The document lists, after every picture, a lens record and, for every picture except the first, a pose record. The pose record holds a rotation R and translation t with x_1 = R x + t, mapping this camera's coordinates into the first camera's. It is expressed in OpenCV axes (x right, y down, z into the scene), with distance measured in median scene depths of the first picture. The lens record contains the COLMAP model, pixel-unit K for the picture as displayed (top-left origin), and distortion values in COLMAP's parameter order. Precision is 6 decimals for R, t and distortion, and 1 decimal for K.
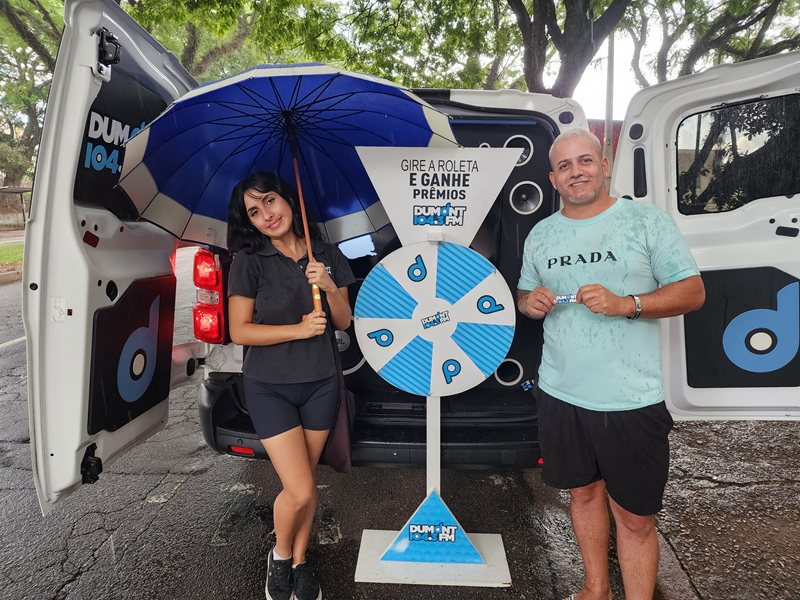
lens RADIAL K [[566.0, 0, 401.0], [0, 566.0, 297.0], [0, 0, 1]] dist [0.071404, -0.072518]
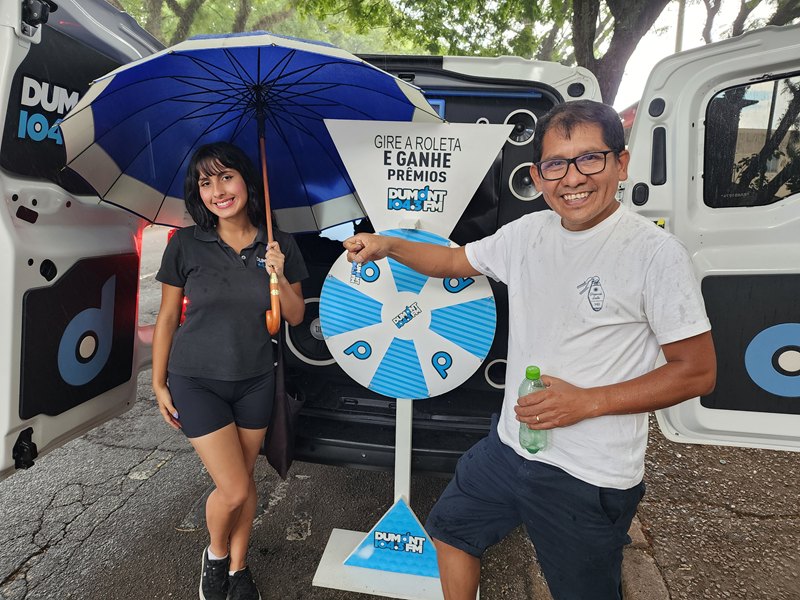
lens RADIAL K [[566.0, 0, 383.6], [0, 566.0, 300.8], [0, 0, 1]] dist [0.071404, -0.072518]
pose [[0.992718, 0.051229, -0.109025, 0.122747], [-0.045797, 0.997609, 0.051758, -0.028745], [0.111416, -0.046388, 0.992691, 0.099819]]
